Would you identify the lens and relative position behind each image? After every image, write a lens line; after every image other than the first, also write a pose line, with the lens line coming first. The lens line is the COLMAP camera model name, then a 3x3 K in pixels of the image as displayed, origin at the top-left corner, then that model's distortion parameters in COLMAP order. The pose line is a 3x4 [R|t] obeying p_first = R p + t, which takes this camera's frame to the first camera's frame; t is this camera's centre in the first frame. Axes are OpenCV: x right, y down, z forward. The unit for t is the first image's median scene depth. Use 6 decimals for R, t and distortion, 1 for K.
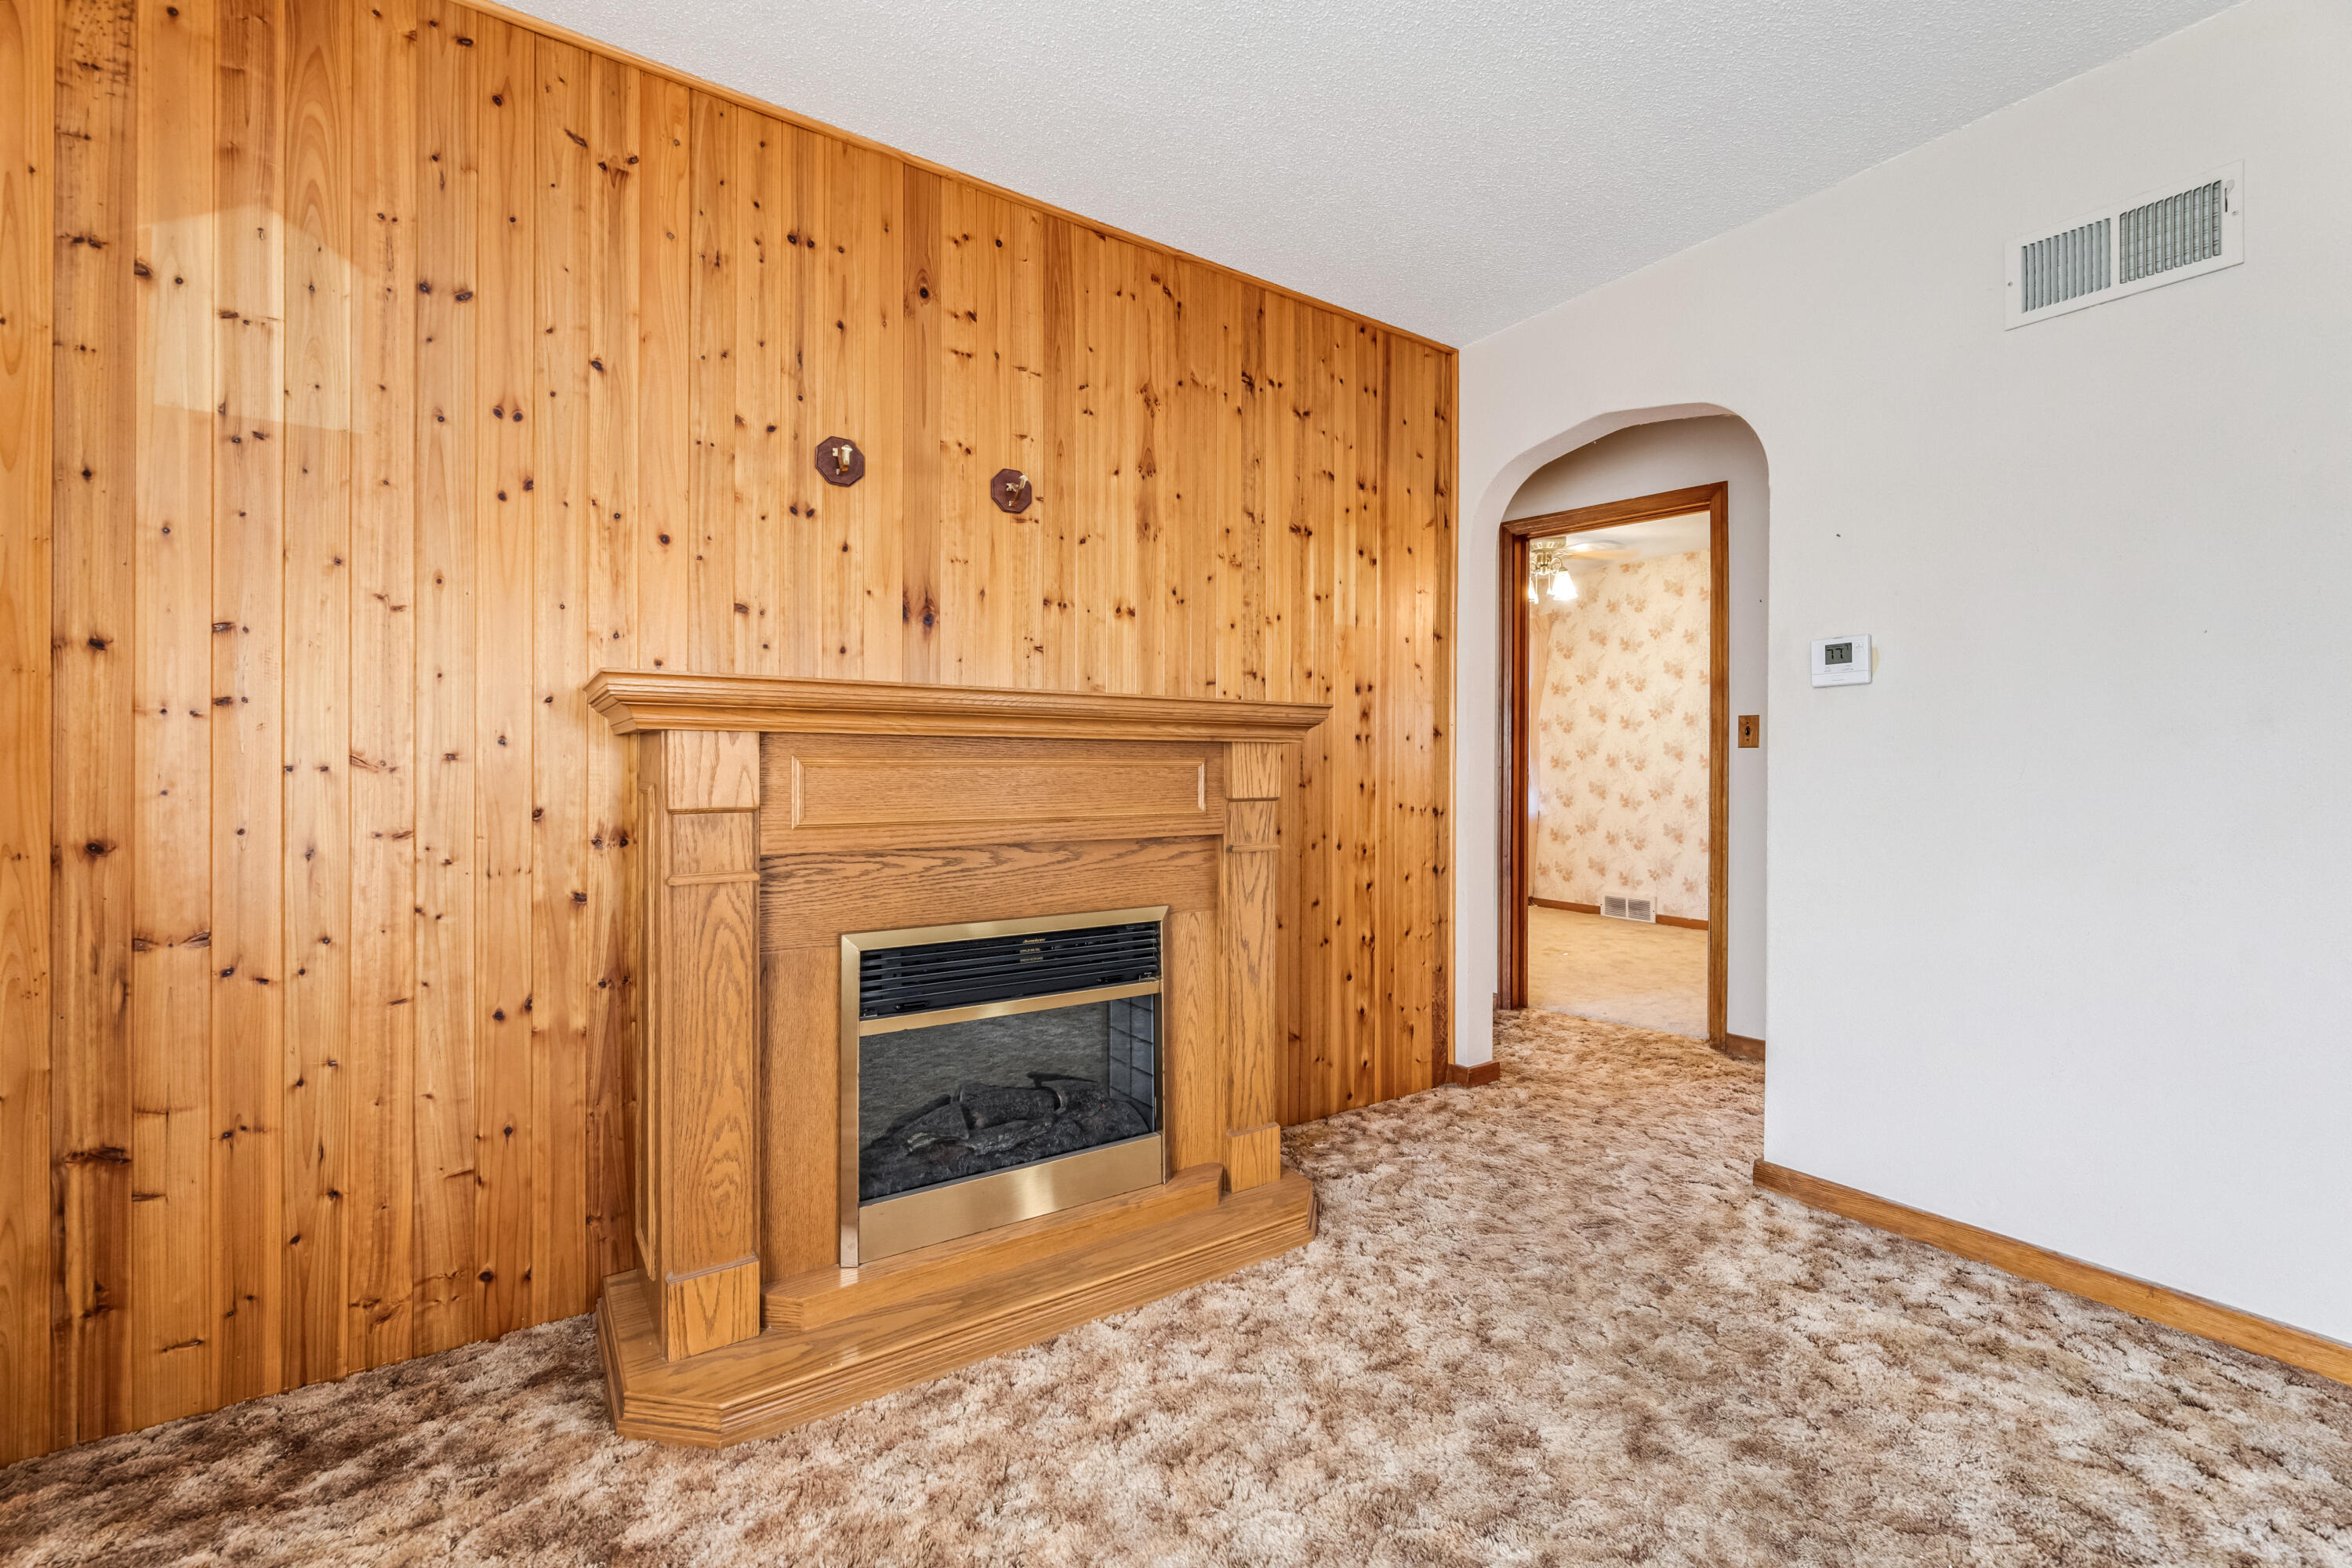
lens RADIAL K [[988.3, 0, 1179.6], [0, 988.3, 767.5], [0, 0, 1]] dist [-0.002197, -0.000516]
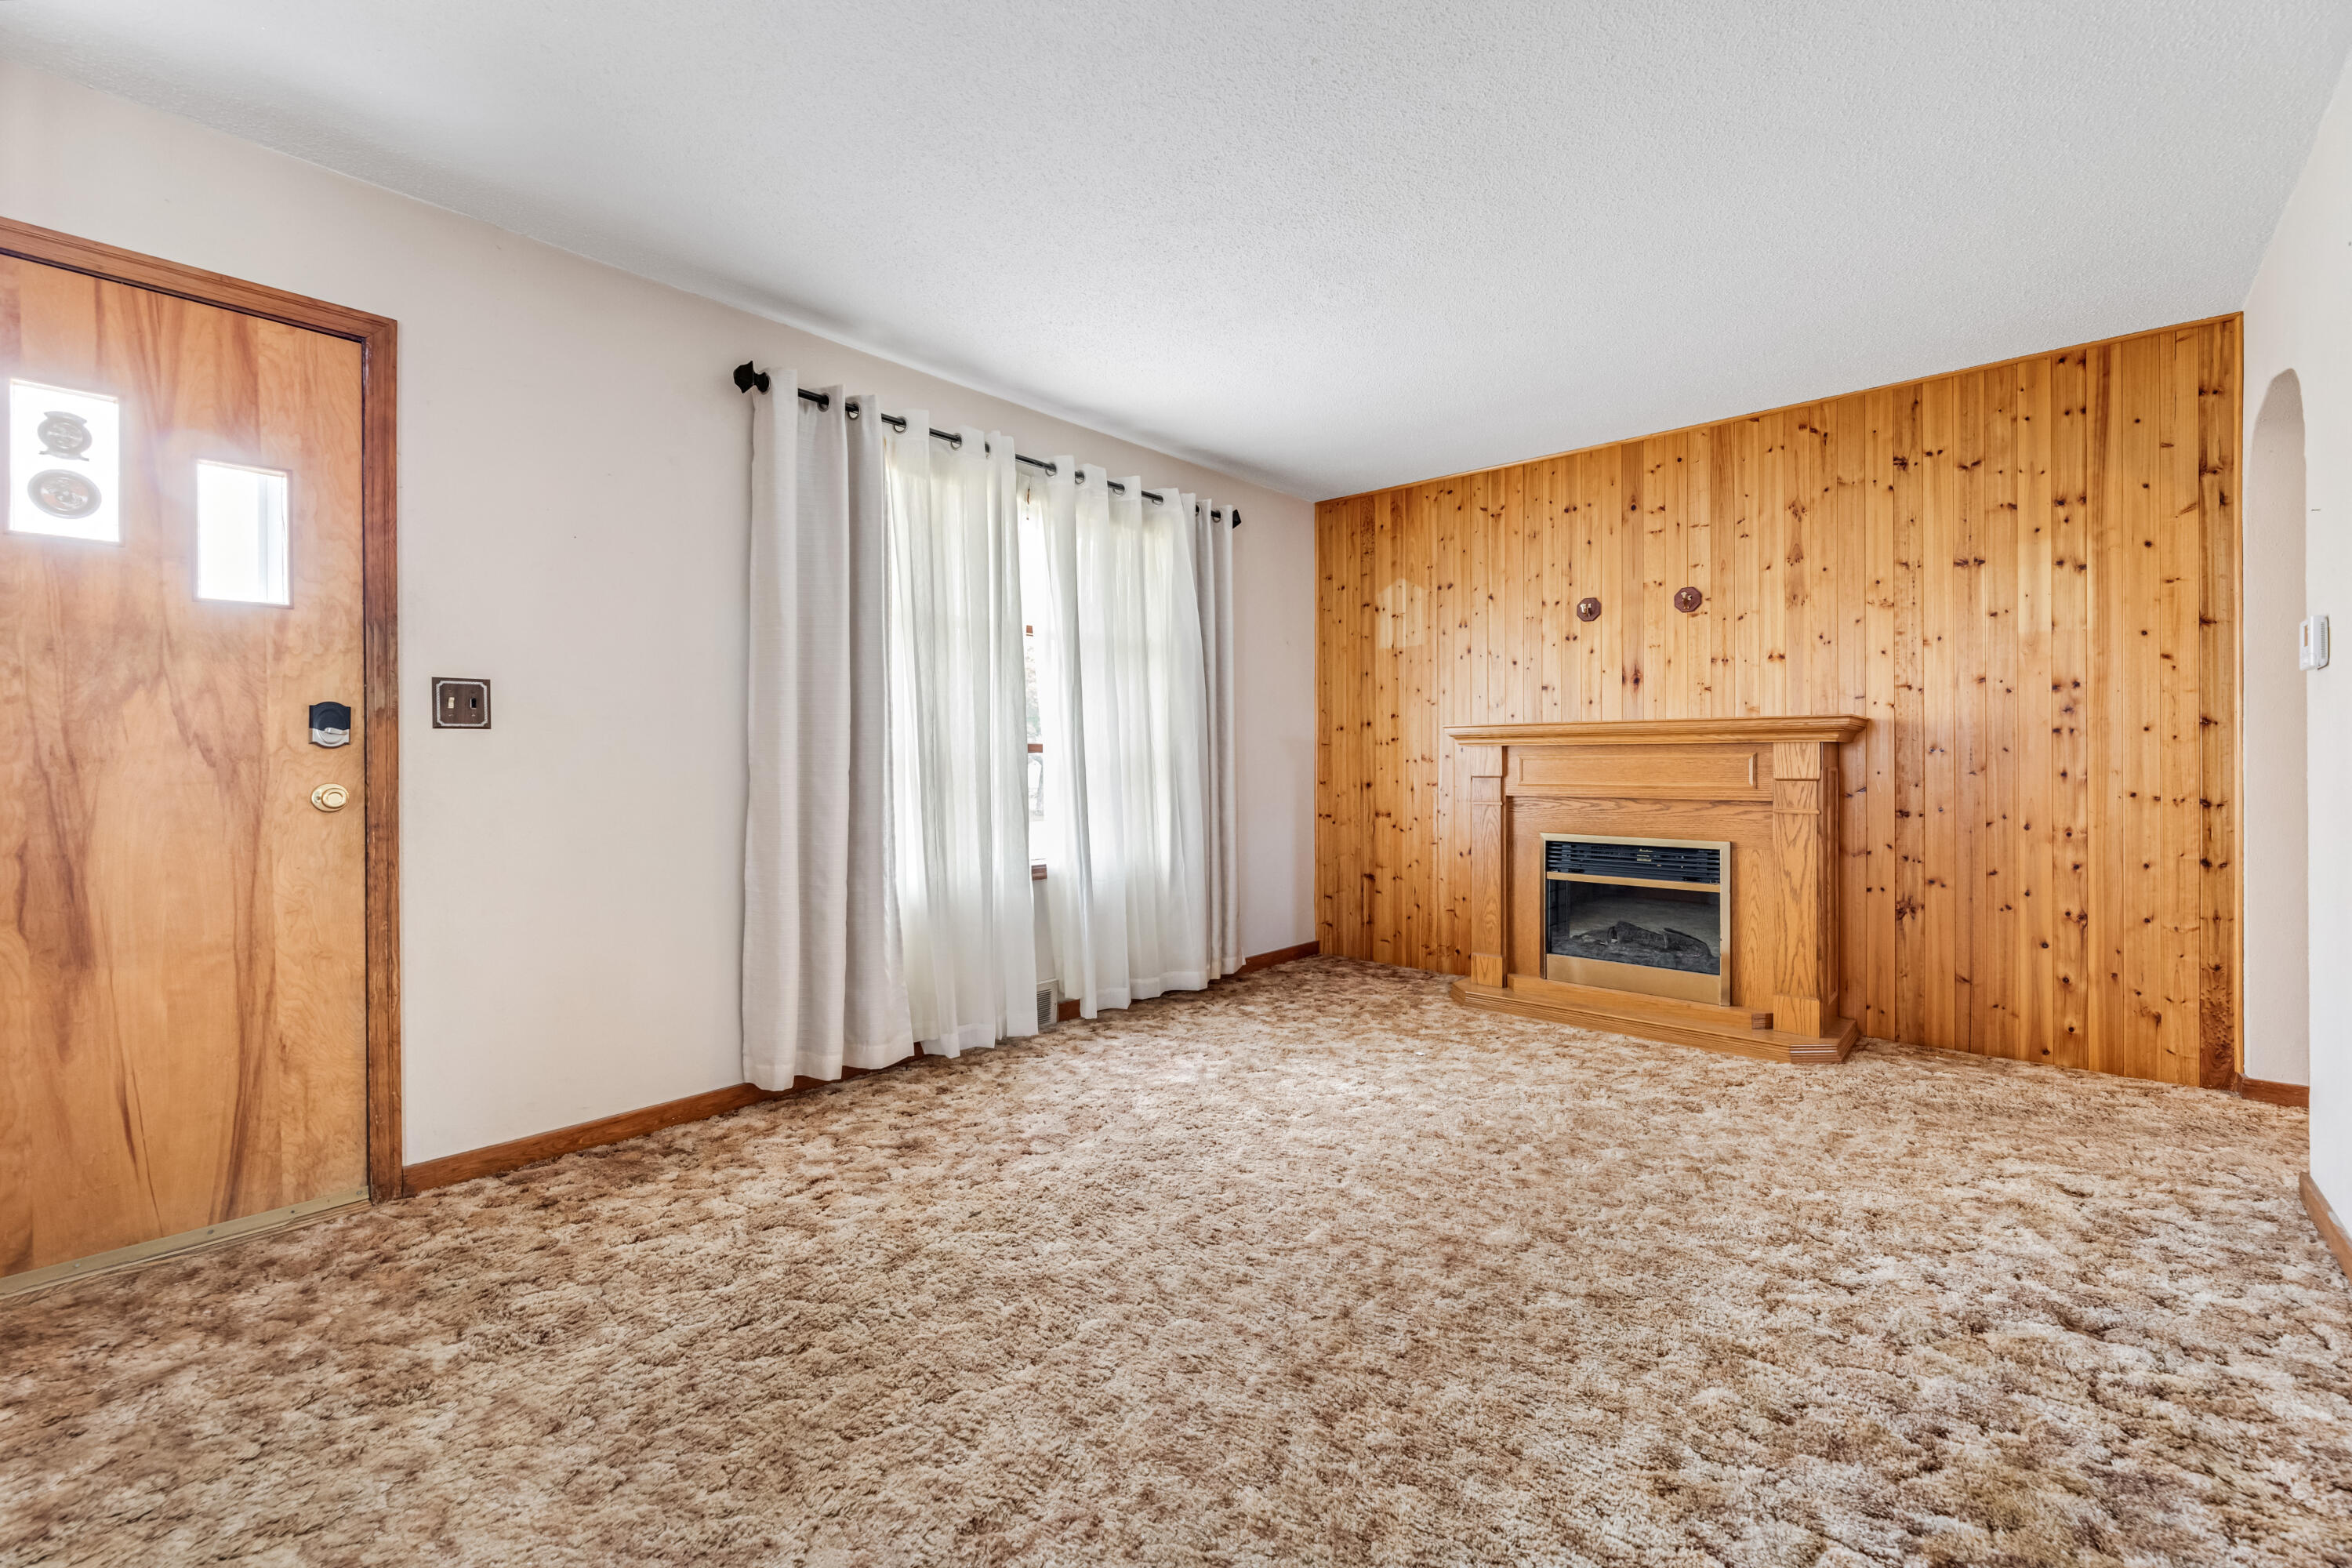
lens RADIAL K [[976.4, 0, 1189.7], [0, 976.4, 763.9], [0, 0, 1]] dist [-0.001962, -0.000022]
pose [[0.249925, 0.000055, -0.968265, 1.297492], [0.002581, 0.999996, 0.000723, 0.004558], [0.968262, -0.002680, 0.249924, -0.279202]]
